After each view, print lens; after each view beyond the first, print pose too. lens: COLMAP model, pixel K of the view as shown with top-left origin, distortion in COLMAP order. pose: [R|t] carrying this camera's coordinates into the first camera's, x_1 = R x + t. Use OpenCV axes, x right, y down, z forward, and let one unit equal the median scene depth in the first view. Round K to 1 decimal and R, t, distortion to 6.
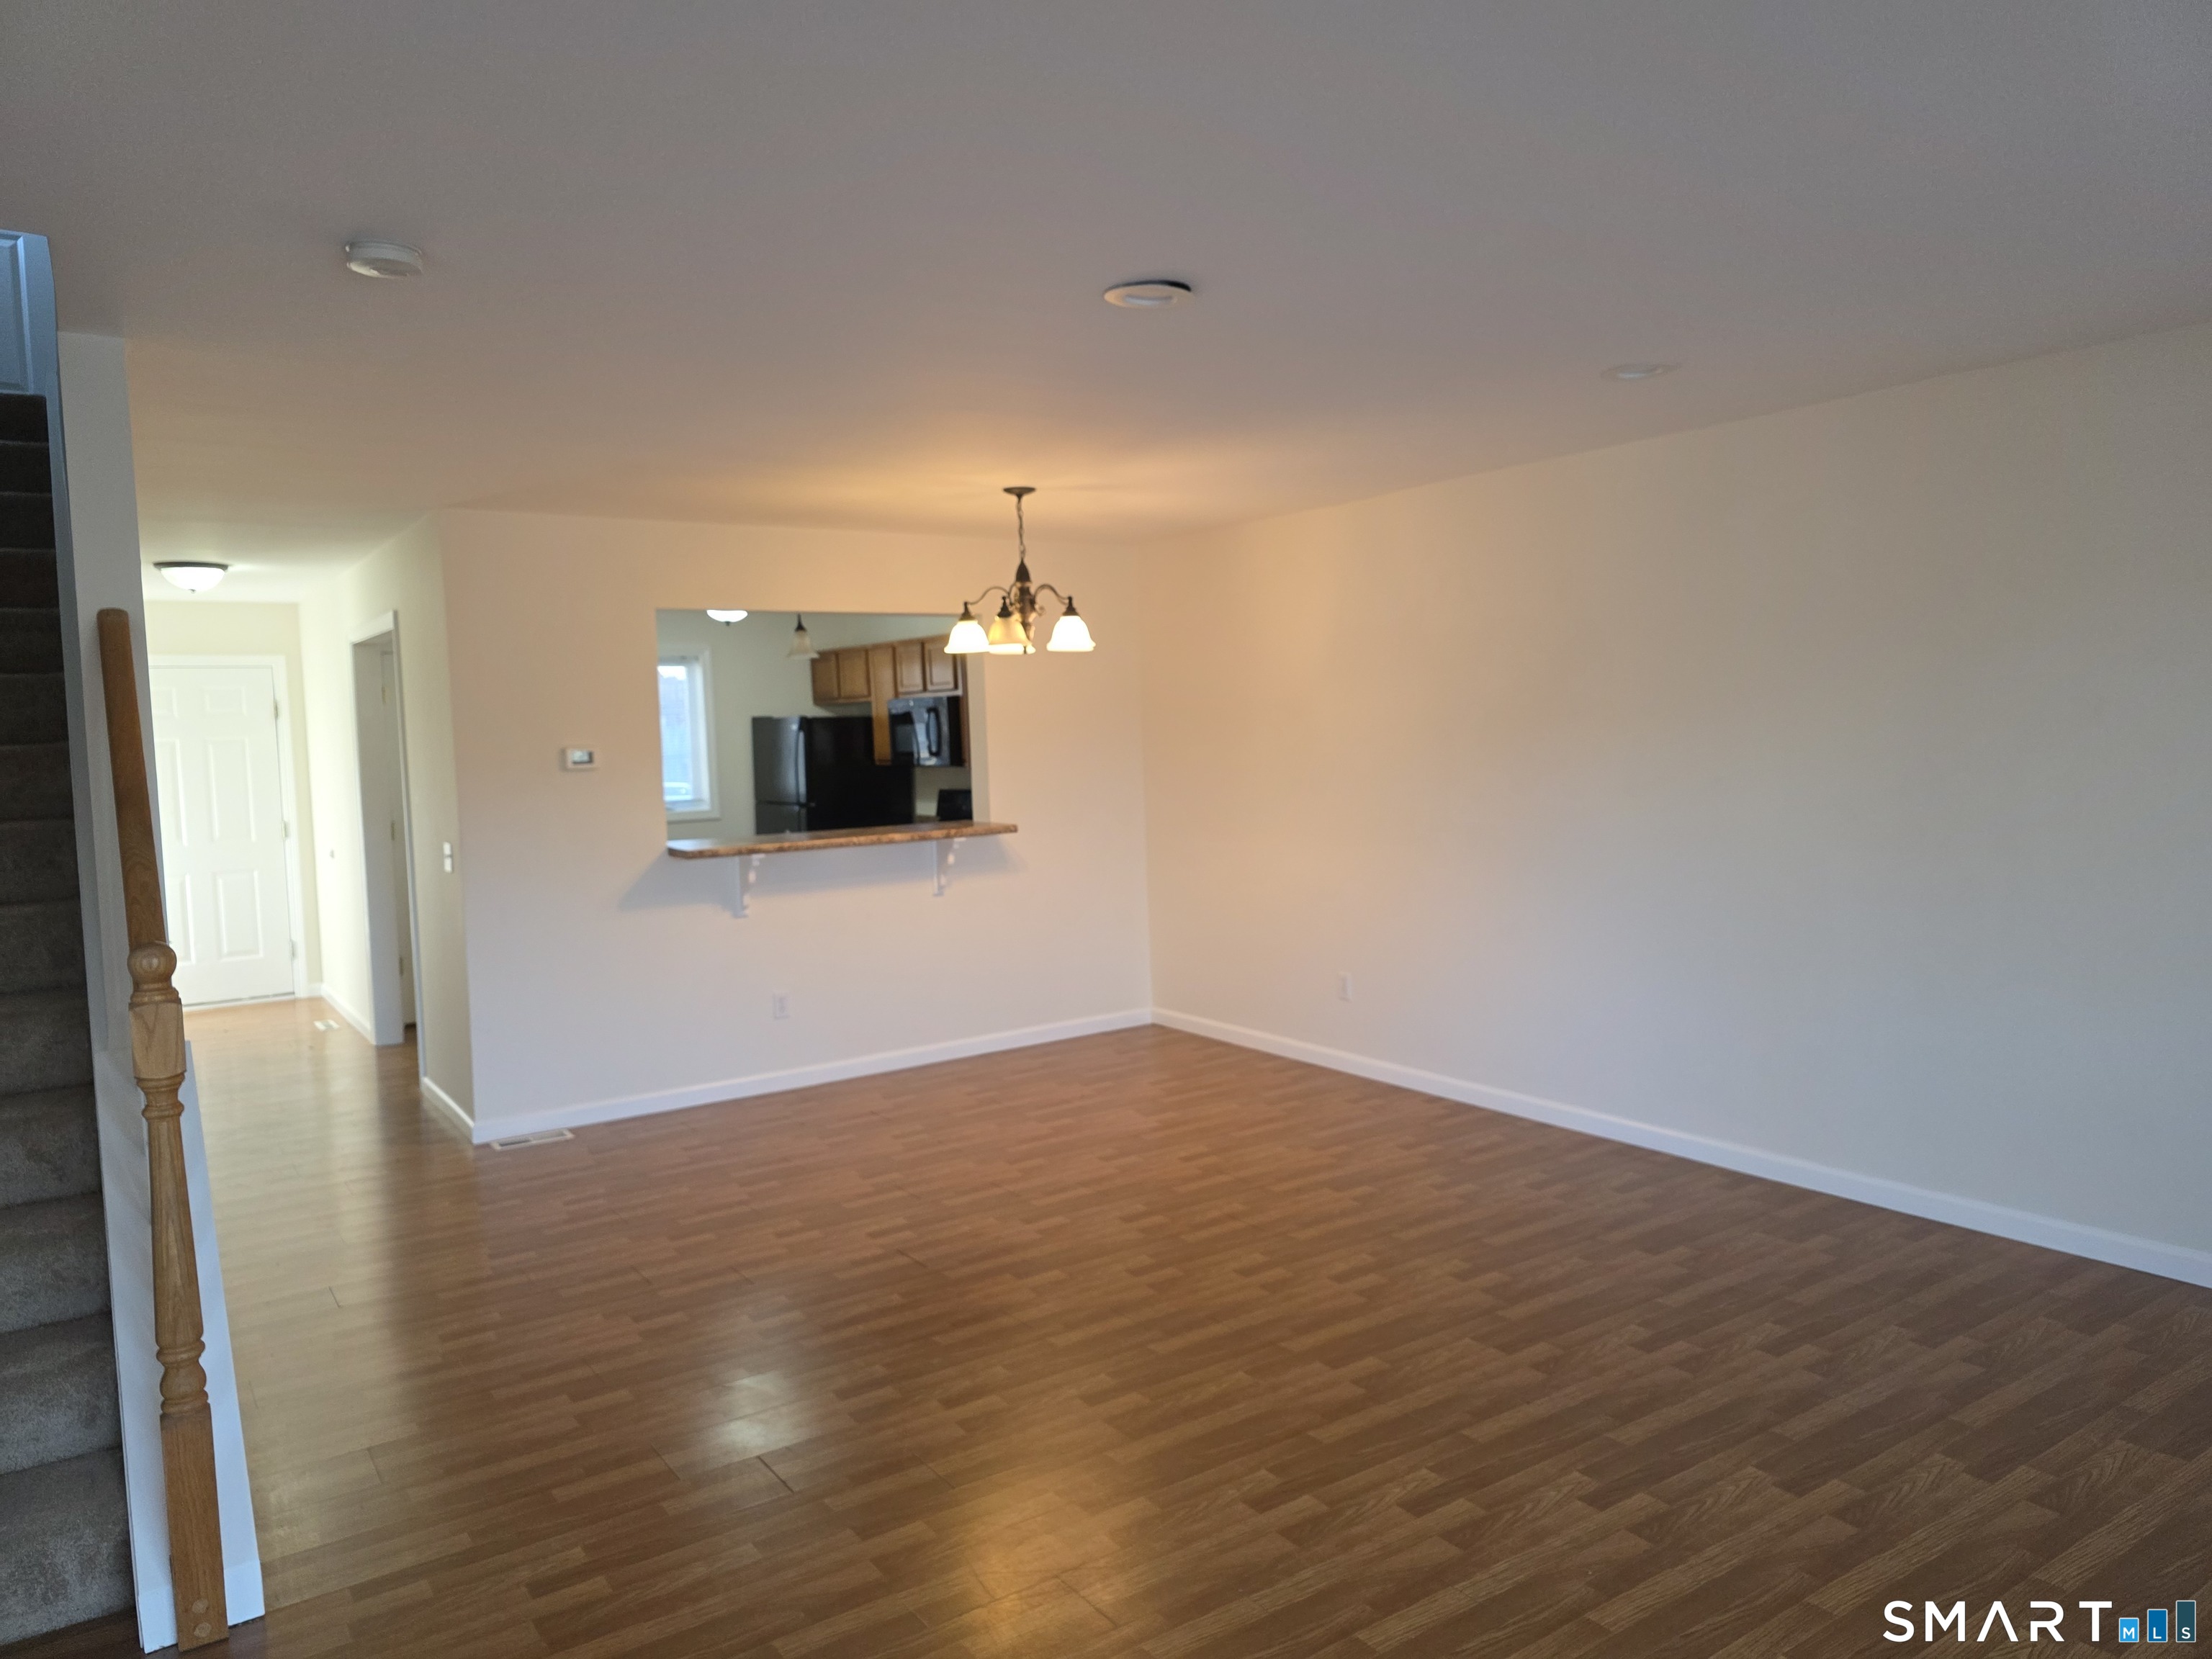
lens RADIAL K [[1497.1, 0, 1100.6], [0, 1497.1, 827.0], [0, 0, 1]] dist [0.056271, -0.057782]
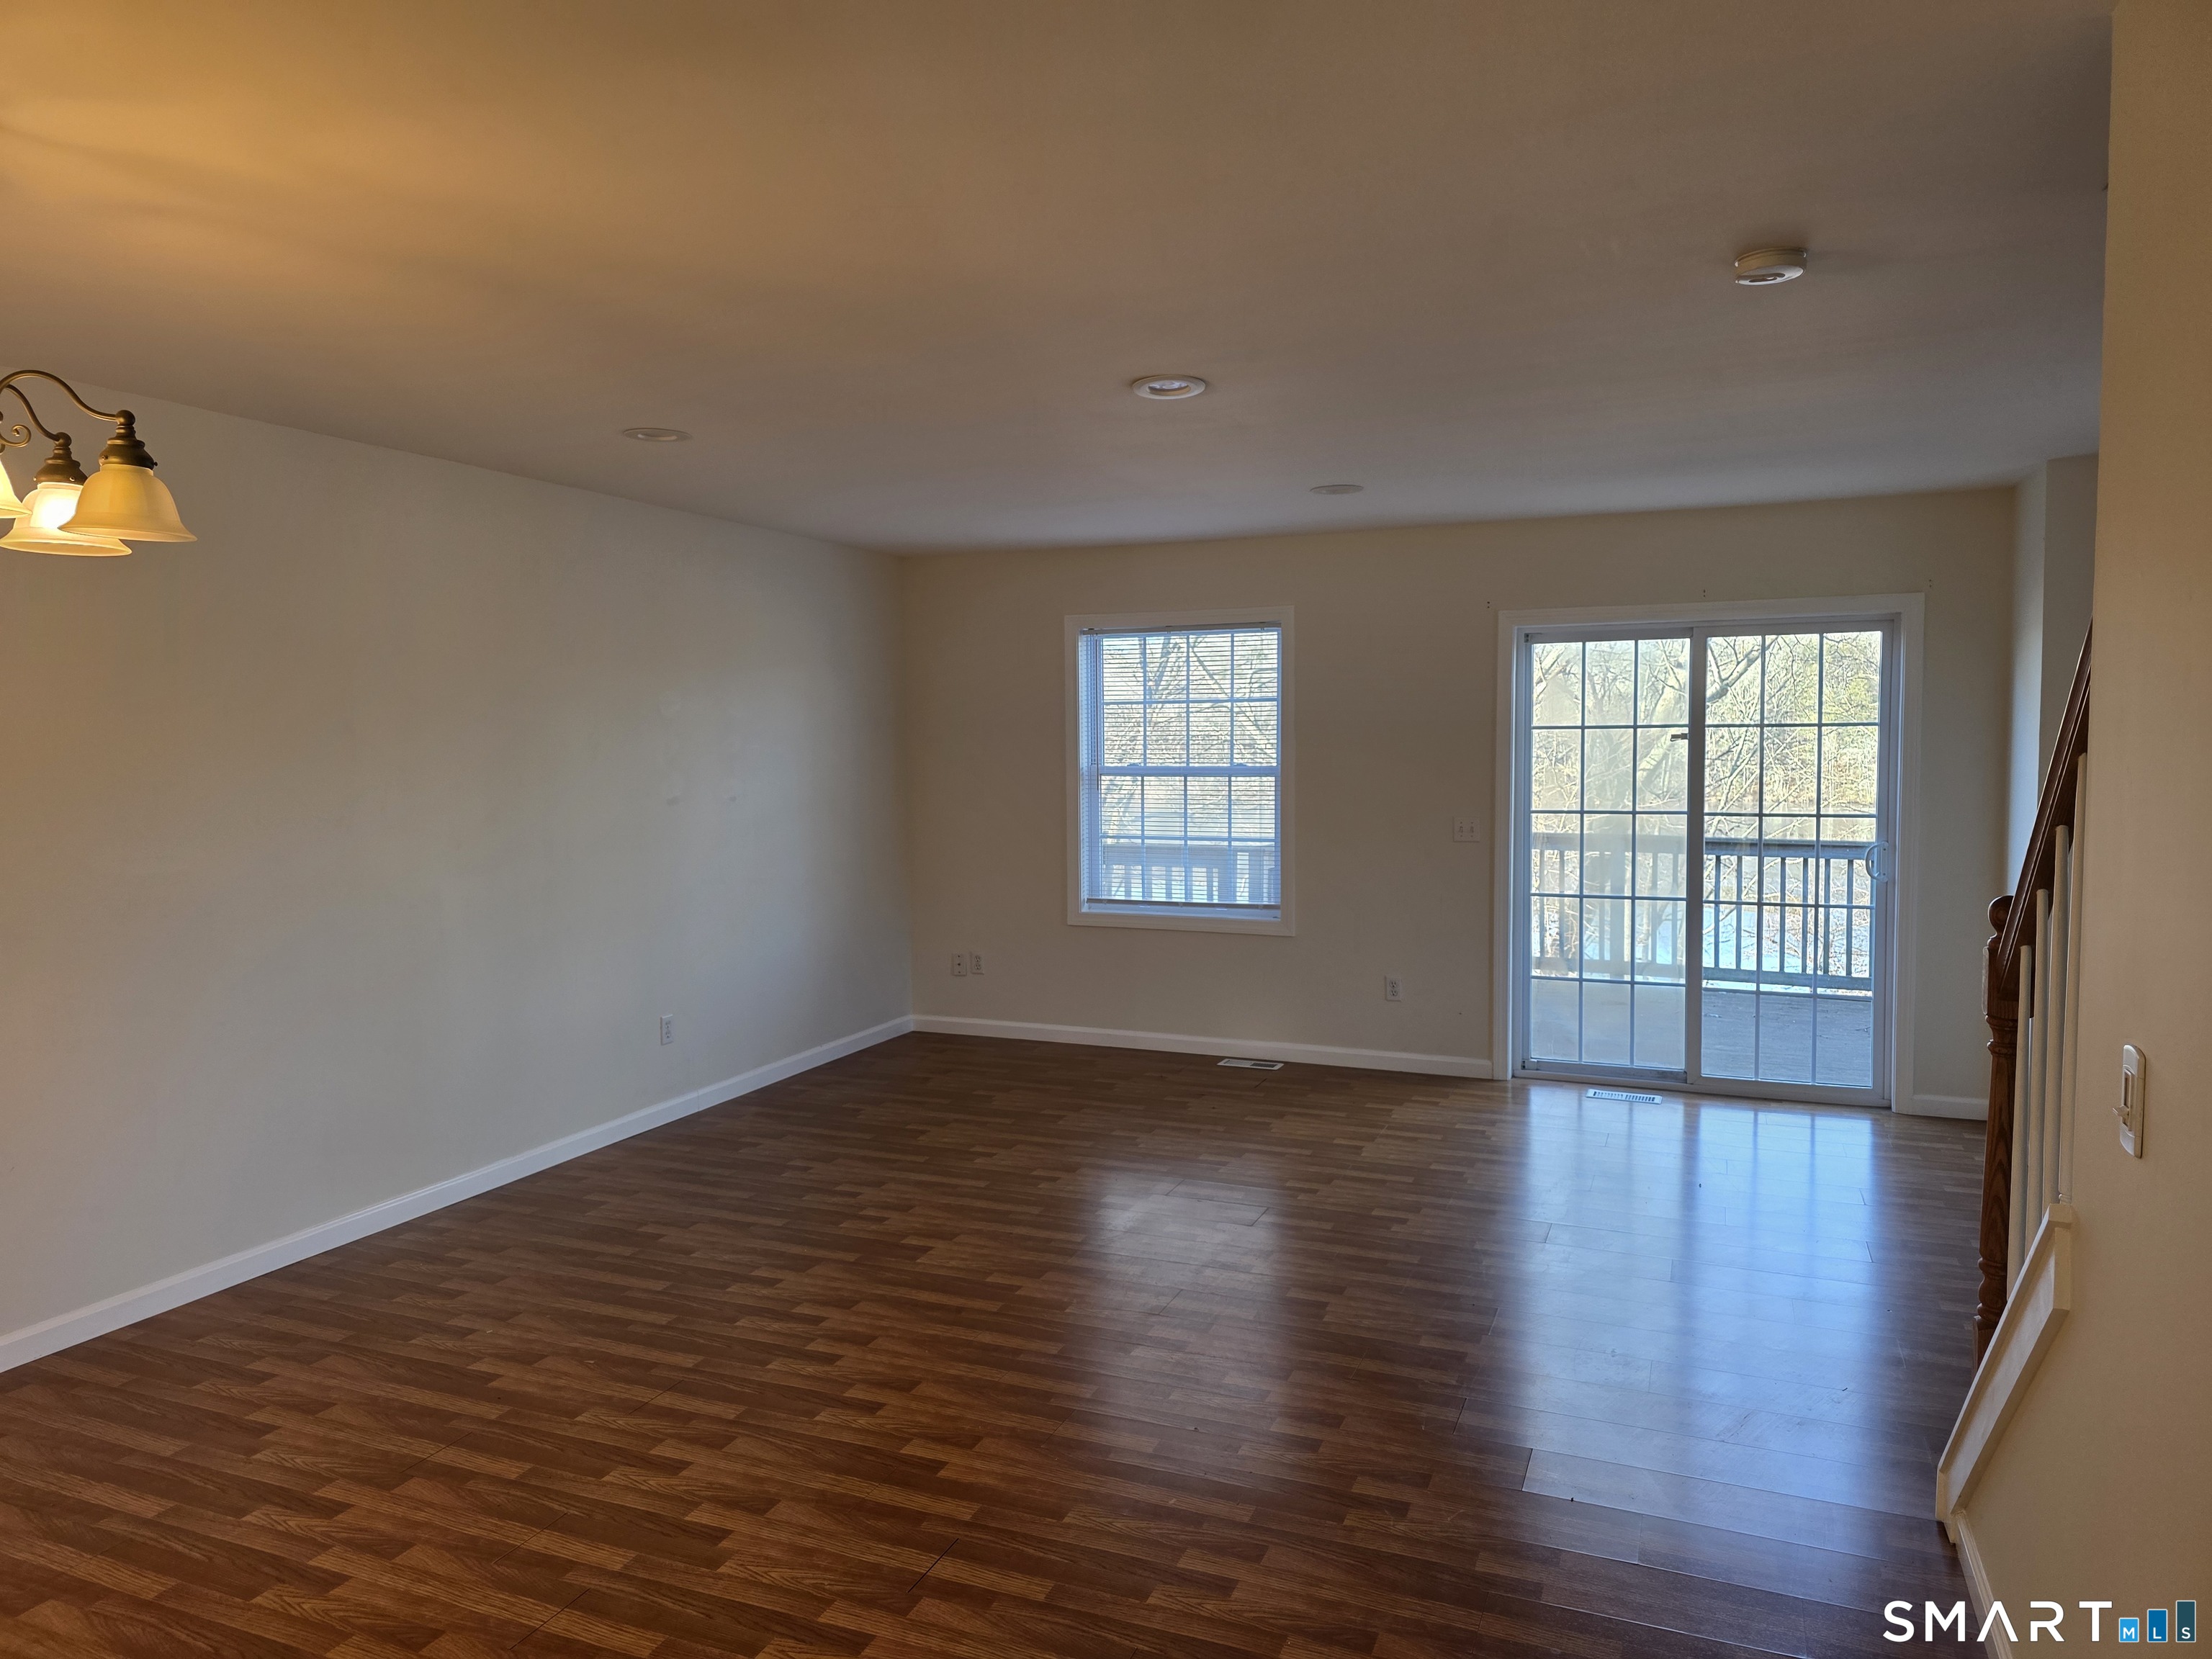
lens RADIAL K [[1473.8, 0, 1118.4], [0, 1473.8, 831.0], [0, 0, 1]] dist [0.067467, -0.064597]
pose [[-0.558444, -0.016310, 0.829382, -0.656781], [0.079550, 0.994146, 0.073112, -0.057375], [-0.825719, 0.106806, -0.553878, 1.198477]]
